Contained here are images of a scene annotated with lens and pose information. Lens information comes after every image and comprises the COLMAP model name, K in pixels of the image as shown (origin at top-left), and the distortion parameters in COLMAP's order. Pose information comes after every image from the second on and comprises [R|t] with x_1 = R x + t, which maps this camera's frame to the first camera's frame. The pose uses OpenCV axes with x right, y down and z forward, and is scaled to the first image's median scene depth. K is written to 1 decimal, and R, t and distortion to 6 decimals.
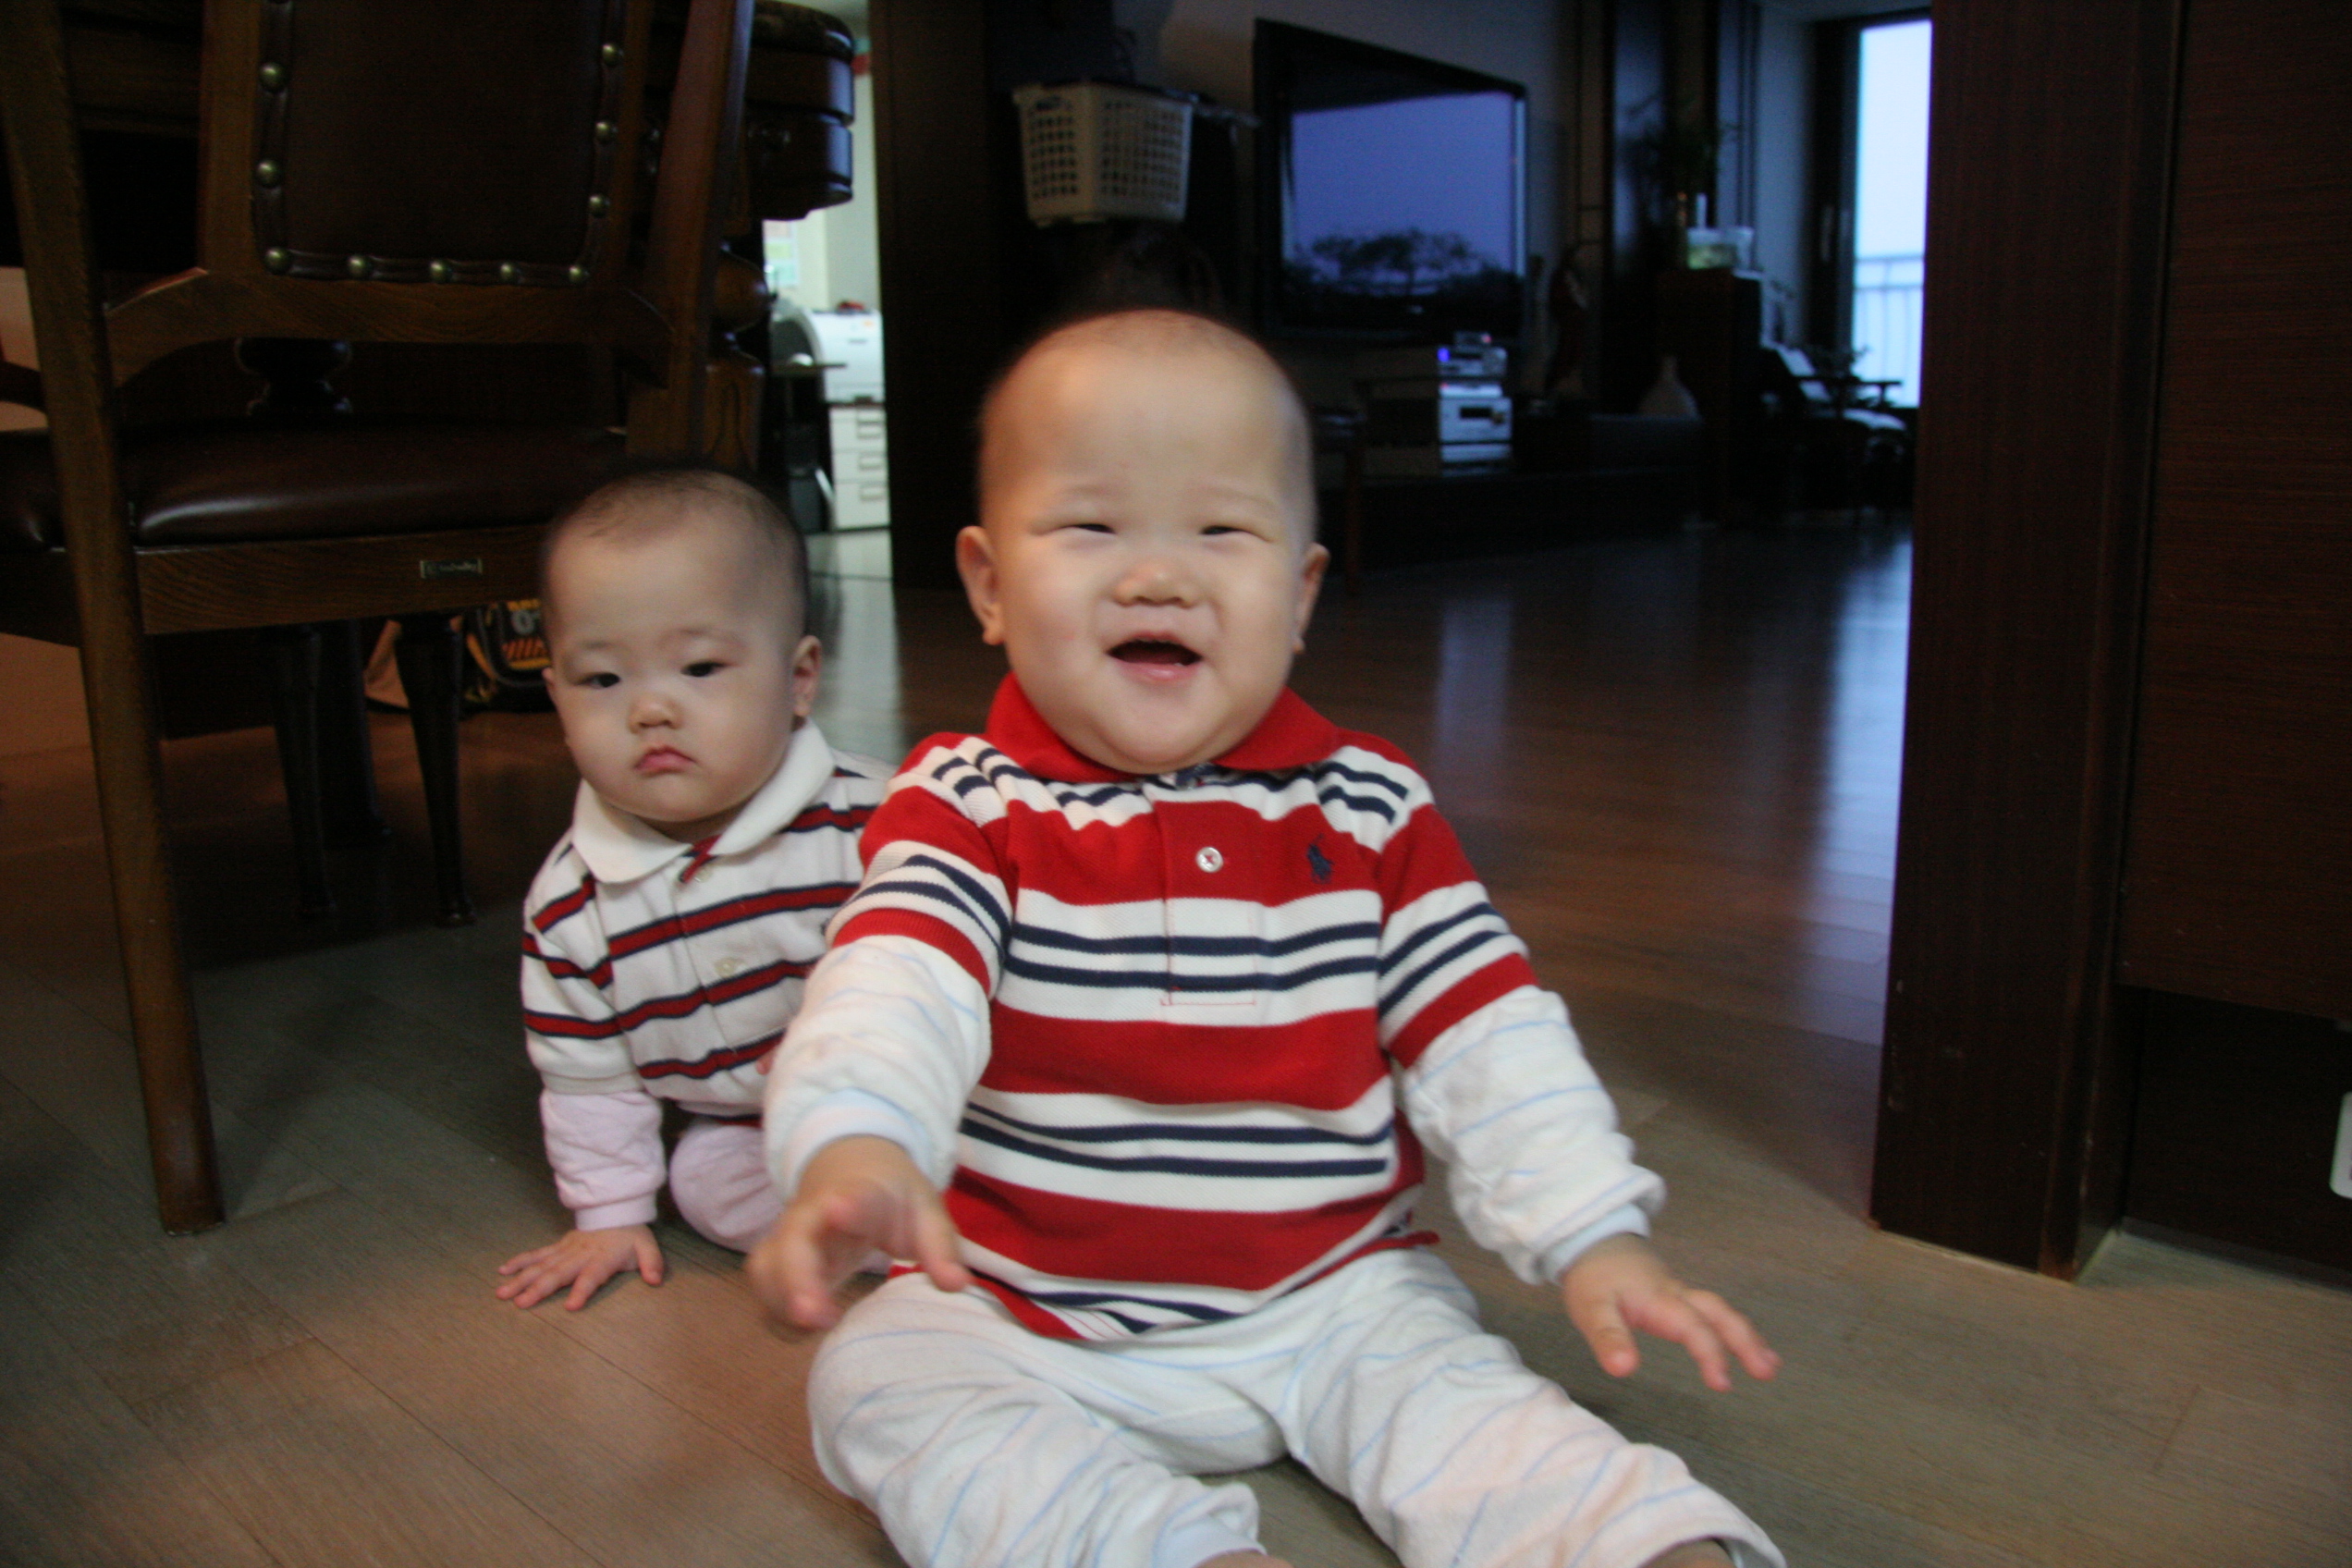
lens RADIAL K [[1792.7, 0, 1176.0], [0, 1792.7, 784.0], [0, 0, 1]] dist [-0.148313, 0.093424]
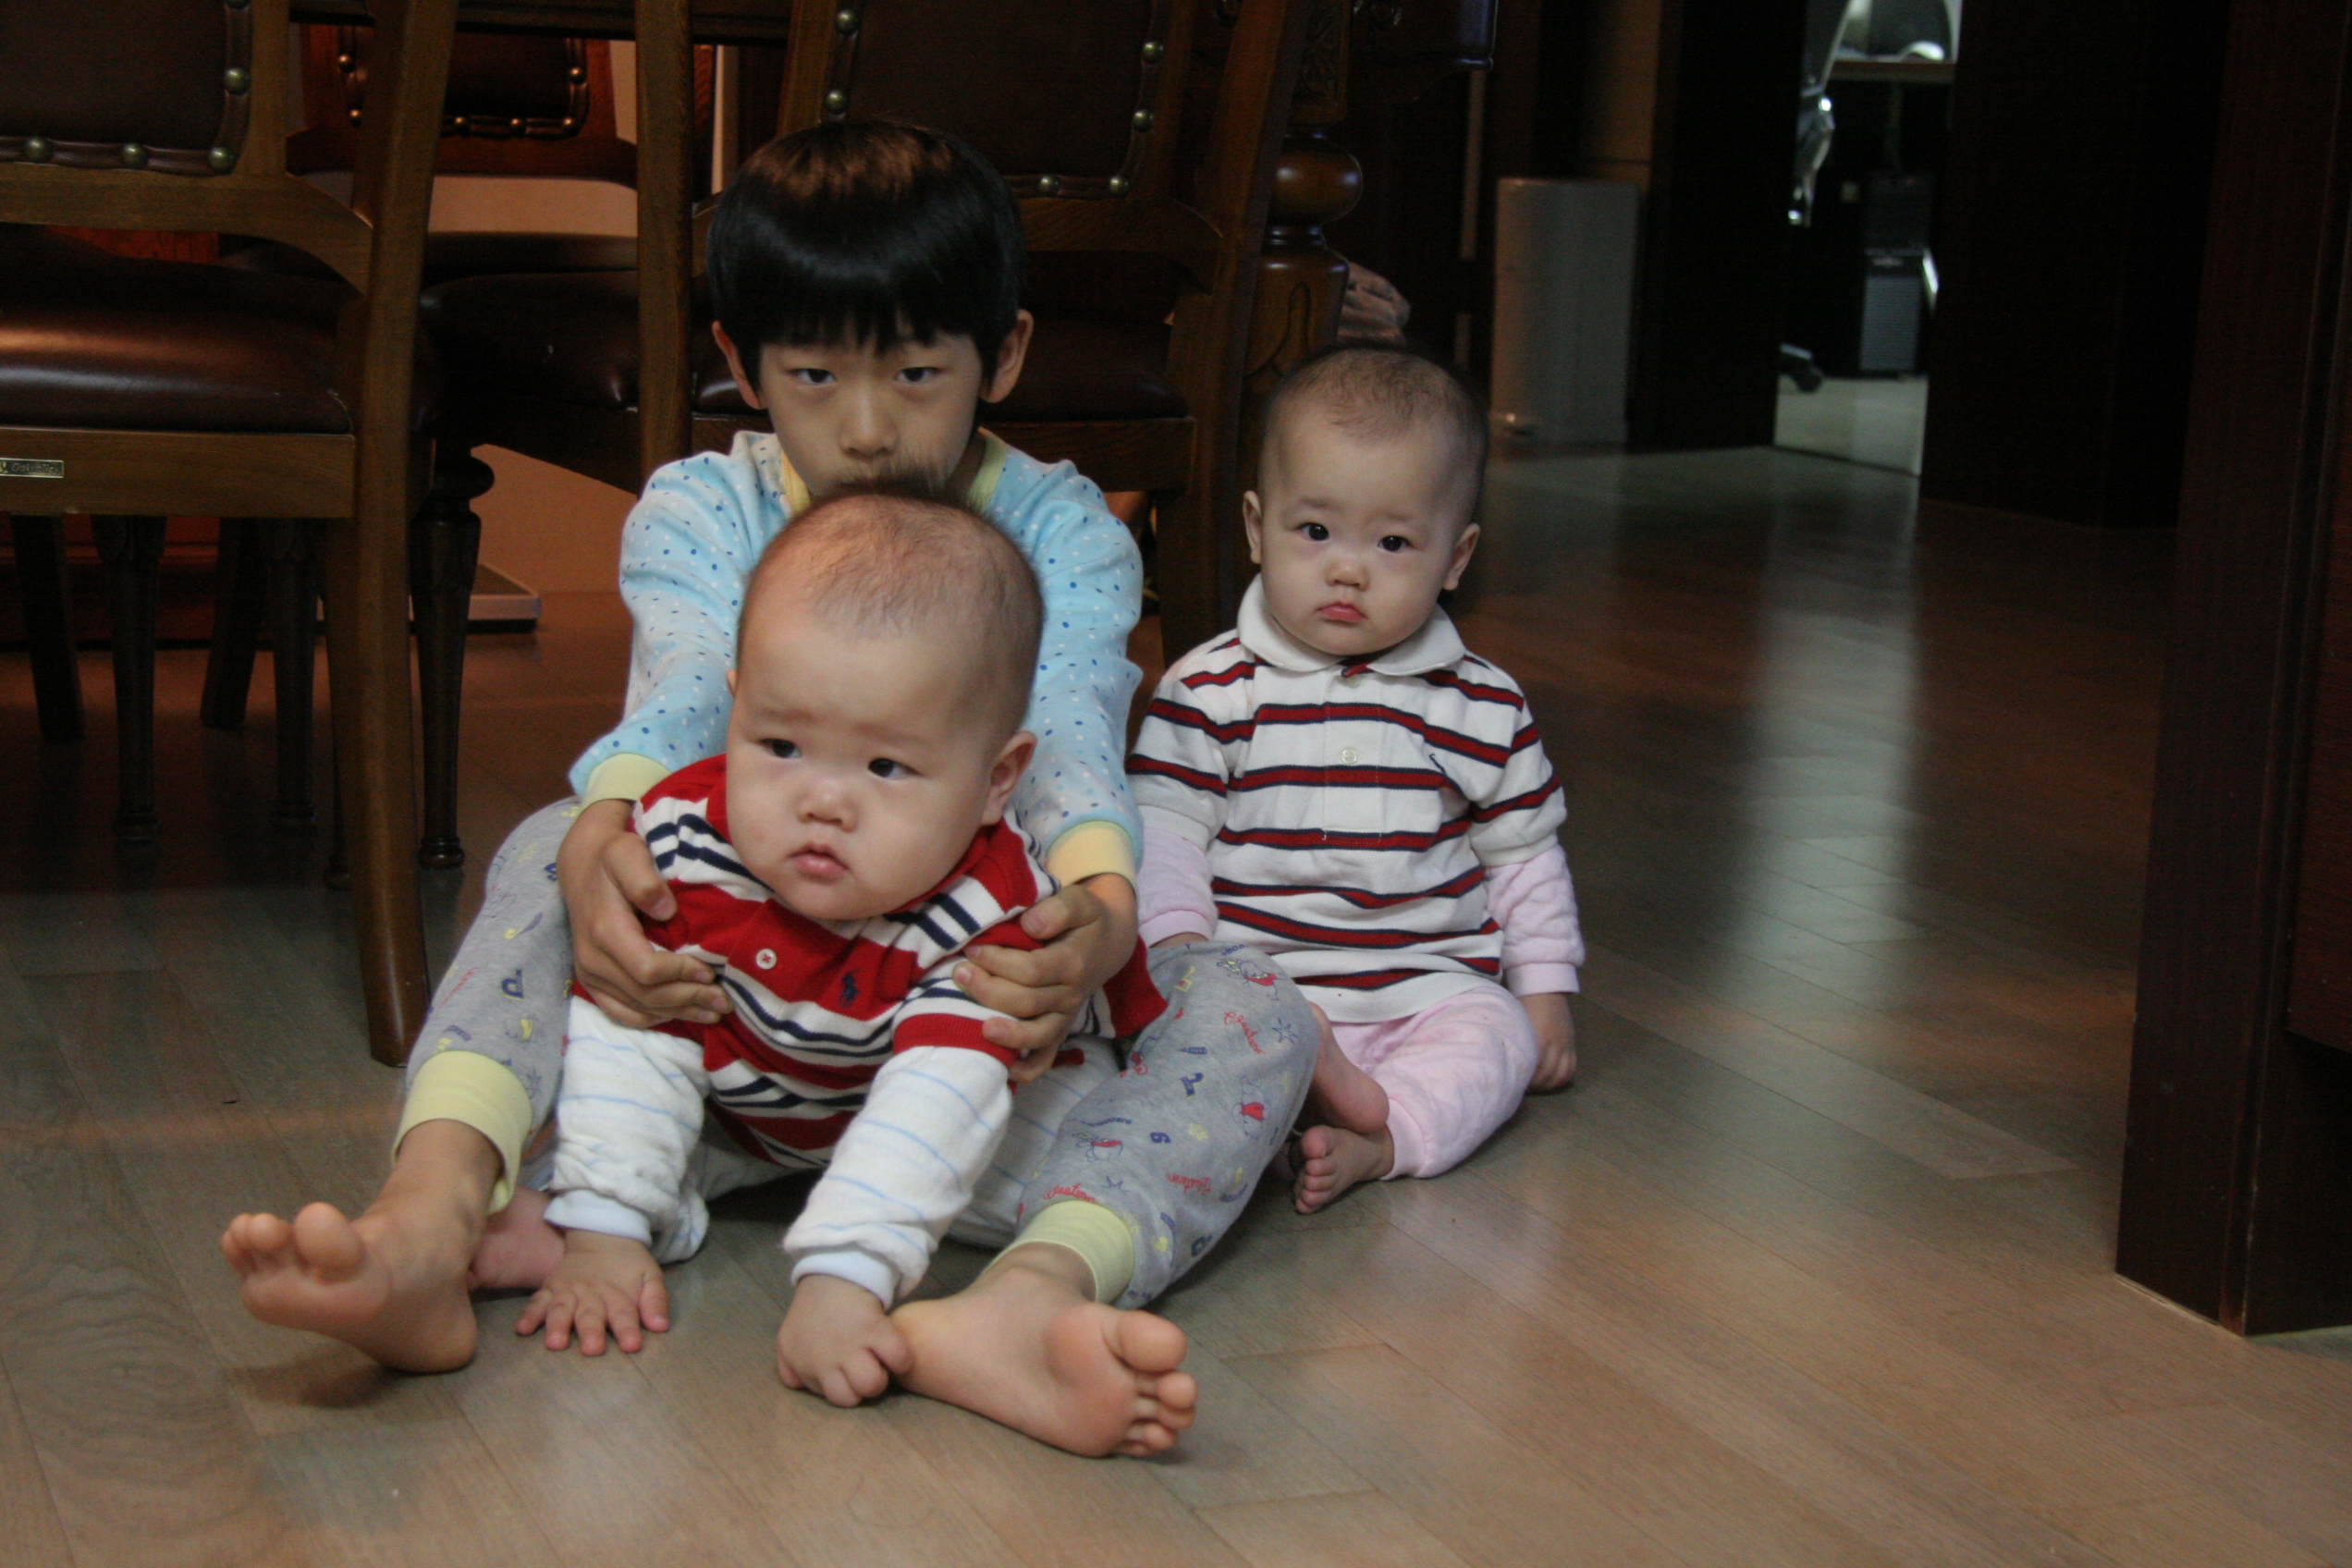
lens RADIAL K [[4017.4, 0, 1176.0], [0, 4017.4, 784.0], [0, 0, 1]] dist [0.183400, 0.793242]
pose [[0.899813, 0.132547, -0.415653, 0.858192], [-0.144809, 0.989457, 0.002040, 0.056462], [0.411542, 0.058355, 0.909521, -1.338725]]
